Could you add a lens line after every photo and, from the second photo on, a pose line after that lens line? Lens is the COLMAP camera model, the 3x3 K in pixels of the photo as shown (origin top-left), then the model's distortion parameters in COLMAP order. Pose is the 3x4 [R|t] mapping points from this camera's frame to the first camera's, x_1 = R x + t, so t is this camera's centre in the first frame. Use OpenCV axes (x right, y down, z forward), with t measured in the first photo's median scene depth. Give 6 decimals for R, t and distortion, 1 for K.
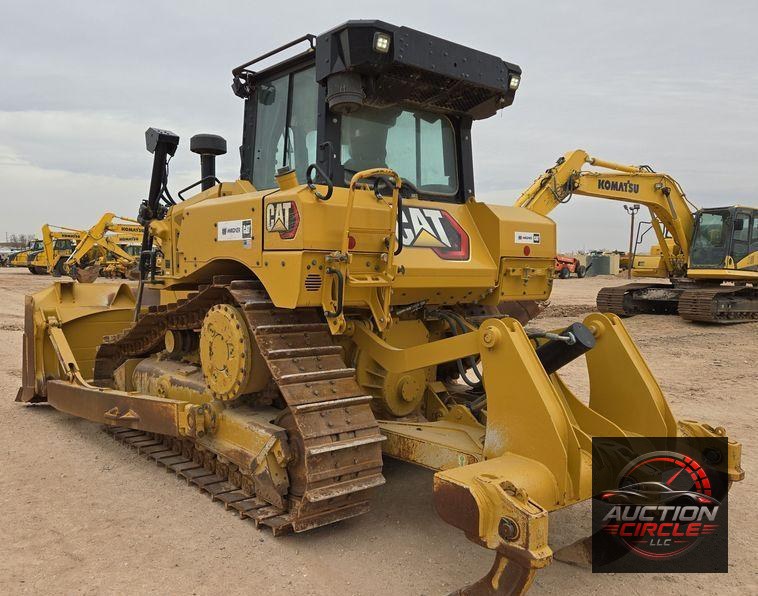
lens RADIAL K [[646.1, 0, 379.0], [0, 646.1, 298.0], [0, 0, 1]] dist [0.088723, 0.001194]
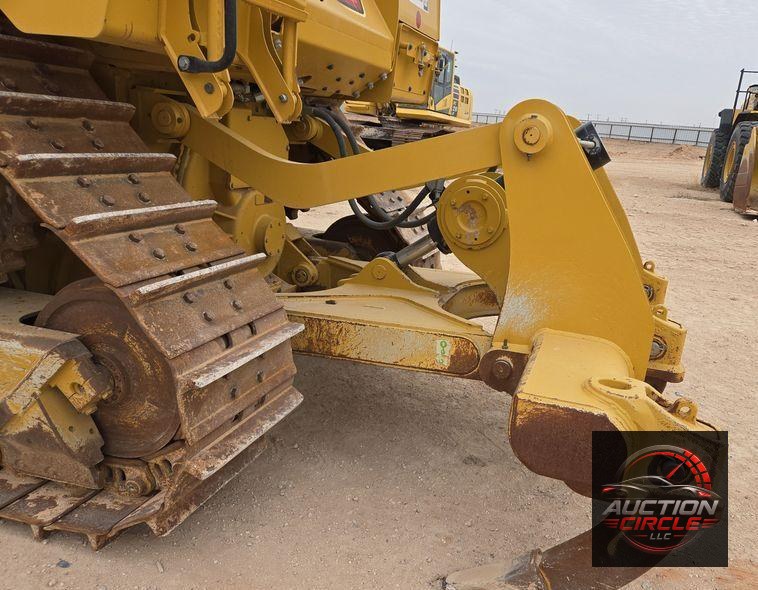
lens RADIAL K [[548.4, 0, 378.9], [0, 548.4, 316.0], [0, 0, 1]] dist [0.020210, -0.003076]
pose [[0.813209, -0.128301, 0.567653, -0.191207], [-0.040983, 0.960350, 0.275769, 0.072981], [-0.580526, -0.247522, 0.775707, 0.577877]]
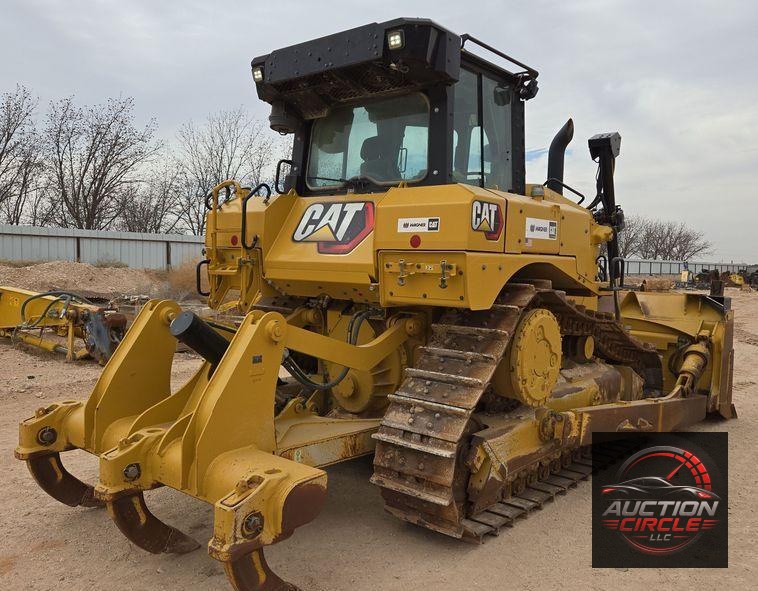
lens RADIAL K [[668.2, 0, 395.4], [0, 668.2, 294.2], [0, 0, 1]] dist [0.018082, -0.001819]
pose [[0.192933, 0.034817, -0.980594, 1.269464], [-0.075766, 0.996915, 0.020489, -0.029970], [0.978282, 0.070342, 0.194976, 1.030400]]
